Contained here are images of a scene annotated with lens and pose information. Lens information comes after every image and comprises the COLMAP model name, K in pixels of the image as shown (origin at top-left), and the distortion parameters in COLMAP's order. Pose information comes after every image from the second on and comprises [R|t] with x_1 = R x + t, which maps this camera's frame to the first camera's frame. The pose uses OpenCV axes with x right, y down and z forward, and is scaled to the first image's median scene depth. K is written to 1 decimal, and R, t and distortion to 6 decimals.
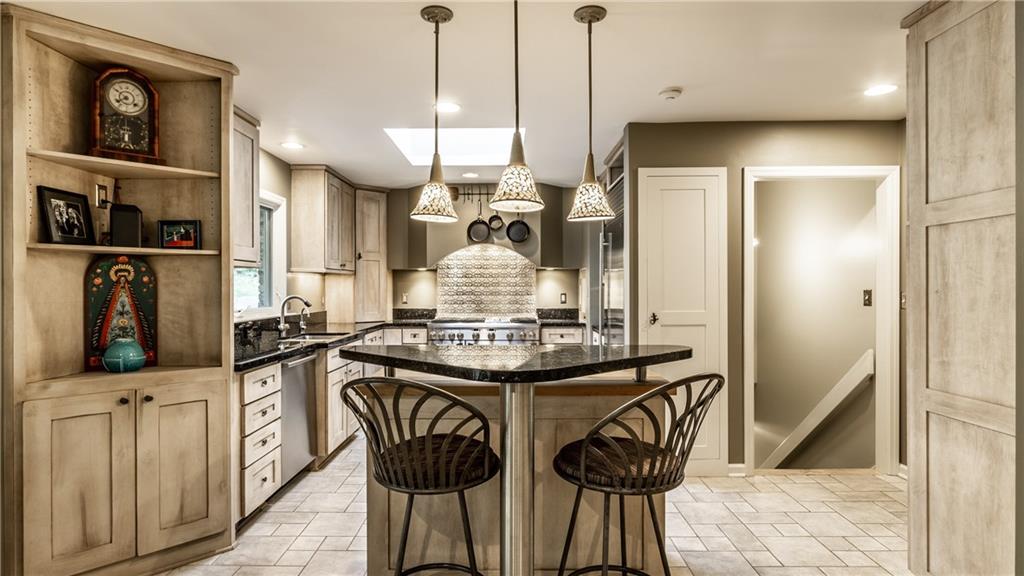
lens RADIAL K [[547.0, 0, 508.9], [0, 547.0, 289.6], [0, 0, 1]] dist [-0.002981, 0.001515]
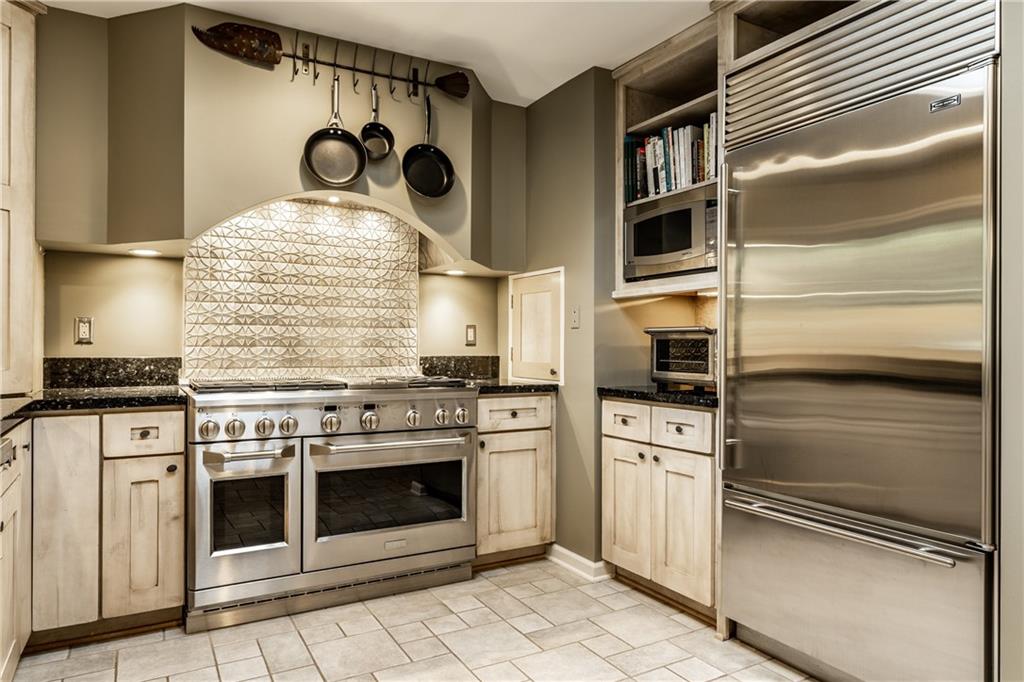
lens RADIAL K [[644.3, 0, 513.7], [0, 644.3, 341.1], [0, 0, 1]] dist [0.004423, 0.001925]
pose [[0.868402, 0.008820, 0.495782, -0.154444], [-0.004986, 0.999947, -0.009056, 0.026311], [-0.495835, 0.005393, 0.868400, 0.481834]]
